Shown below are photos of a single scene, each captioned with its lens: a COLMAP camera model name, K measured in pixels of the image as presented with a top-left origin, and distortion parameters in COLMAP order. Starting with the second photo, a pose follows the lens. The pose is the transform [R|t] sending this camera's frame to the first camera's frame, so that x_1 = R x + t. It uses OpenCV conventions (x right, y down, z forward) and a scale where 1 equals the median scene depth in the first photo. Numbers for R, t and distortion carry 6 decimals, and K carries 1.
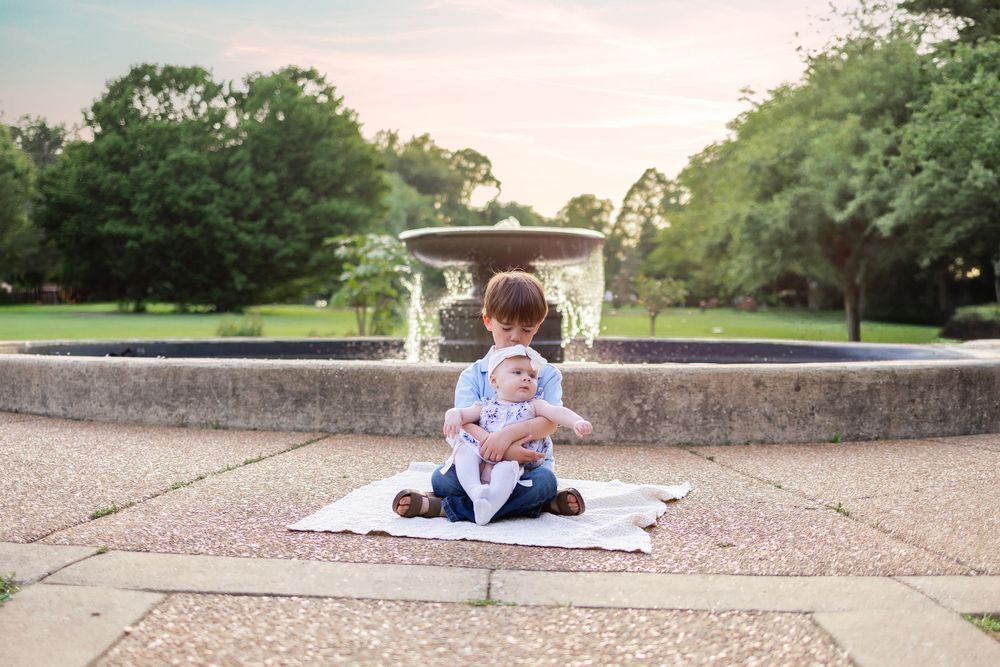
lens RADIAL K [[1001.2, 0, 500.0], [0, 1001.2, 333.5], [0, 0, 1]] dist [0.084834, -0.001564]
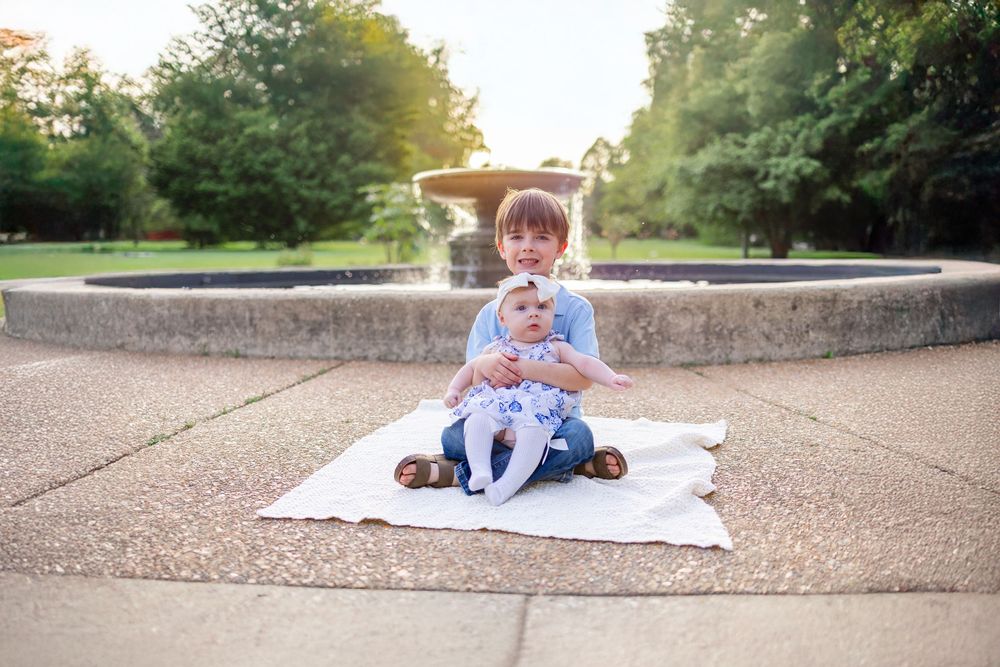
lens RADIAL K [[1001.2, 0, 500.0], [0, 1001.2, 333.5], [0, 0, 1]] dist [0.084834, -0.001564]
pose [[0.999772, -0.018888, -0.009952, 0.010406], [0.019559, 0.997191, 0.072305, 0.000878], [0.008559, -0.072483, 0.997333, -0.192782]]
